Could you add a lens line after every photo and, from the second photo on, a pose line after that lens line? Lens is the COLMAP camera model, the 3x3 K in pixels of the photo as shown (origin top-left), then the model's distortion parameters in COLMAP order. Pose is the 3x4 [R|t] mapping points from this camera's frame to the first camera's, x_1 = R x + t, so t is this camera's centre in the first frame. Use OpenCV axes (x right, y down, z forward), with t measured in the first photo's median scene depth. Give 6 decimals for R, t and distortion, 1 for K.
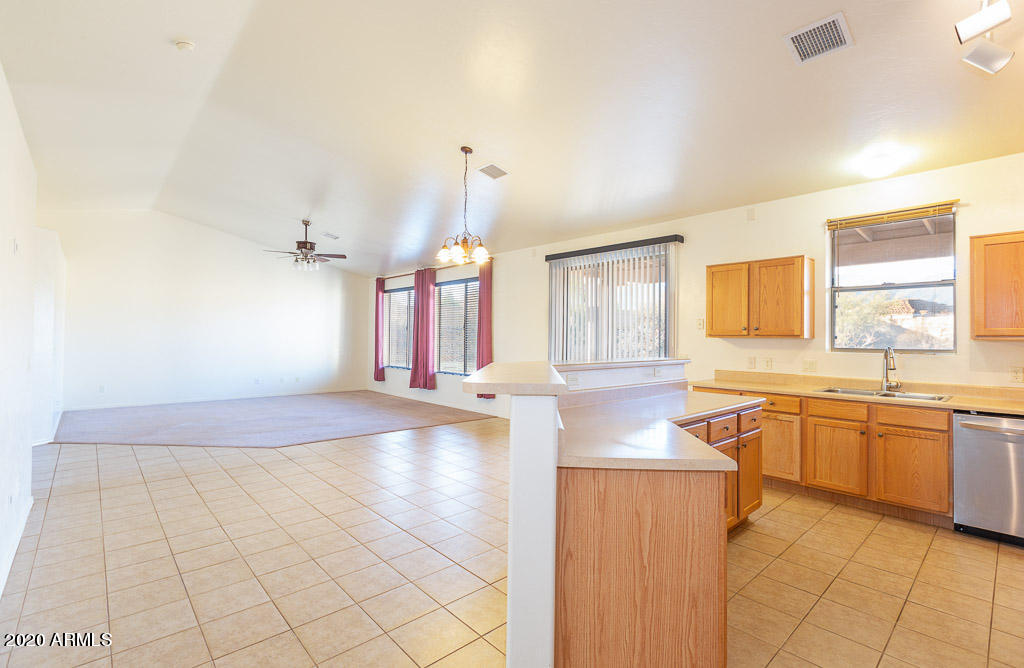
lens RADIAL K [[459.4, 0, 514.6], [0, 459.4, 330.8], [0, 0, 1]] dist [0.000115, -0.000632]
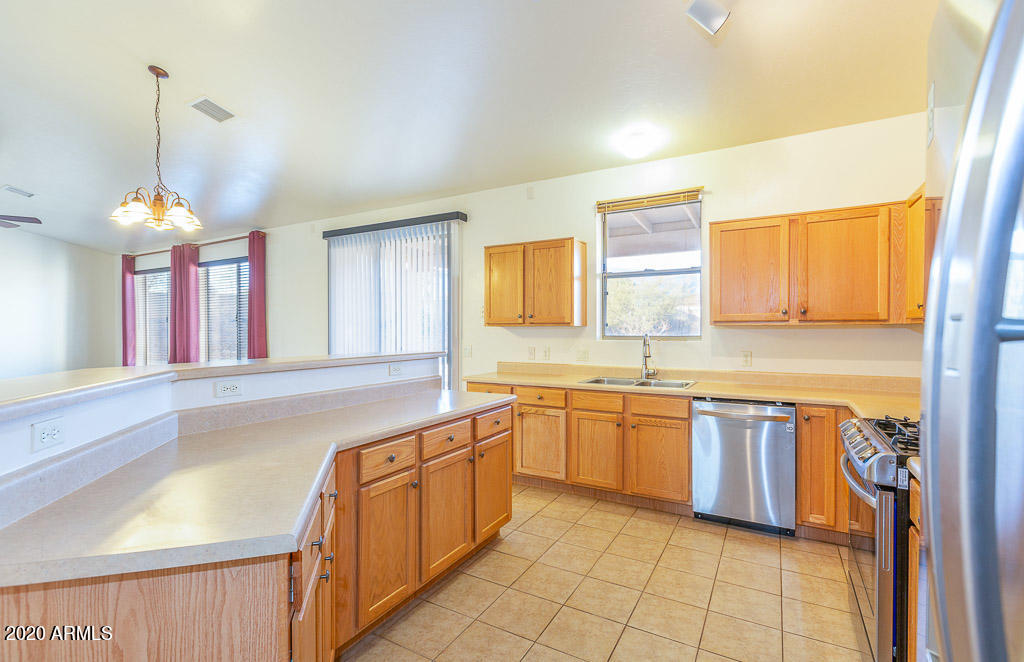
lens RADIAL K [[460.8, 0, 513.0], [0, 460.8, 332.7], [0, 0, 1]] dist [-0.001680, 0.000168]
pose [[0.951126, -0.015139, 0.308431, 0.234538], [0.007800, 0.999657, 0.025017, 0.005470], [-0.308703, -0.021388, 0.950918, 0.149680]]
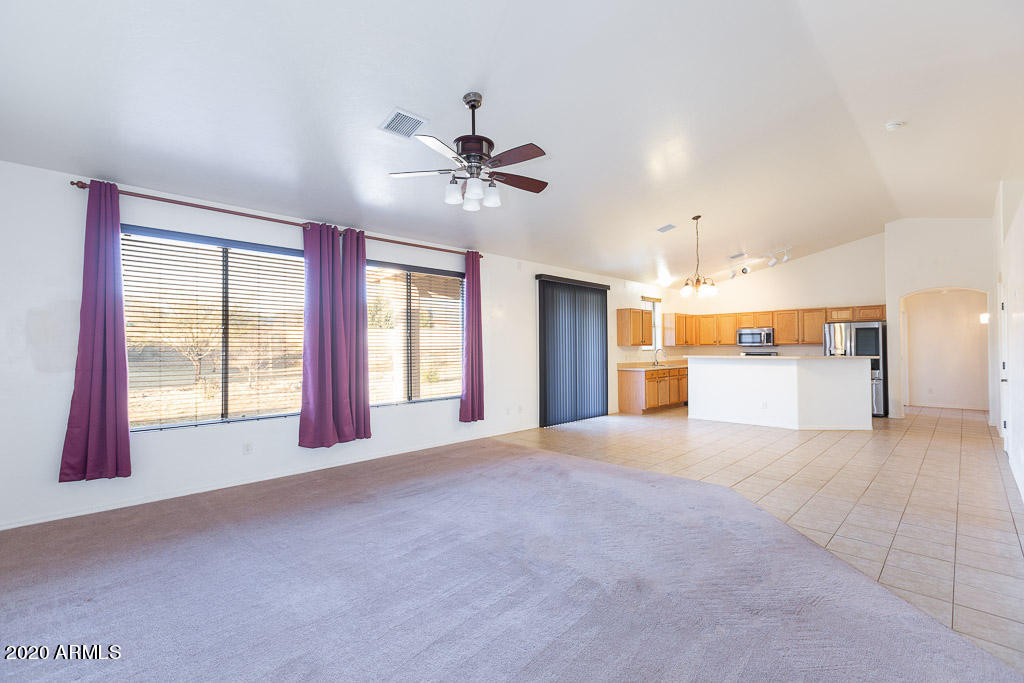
lens RADIAL K [[453.5, 0, 512.0], [0, 453.5, 341.5], [0, 0, 1]] dist [0.001029, 0.000036]
pose [[-0.045075, 0.004149, 0.998975, -1.789232], [-0.008529, 0.999953, -0.004538, 0.011292], [-0.998947, -0.008724, -0.045037, 1.946402]]
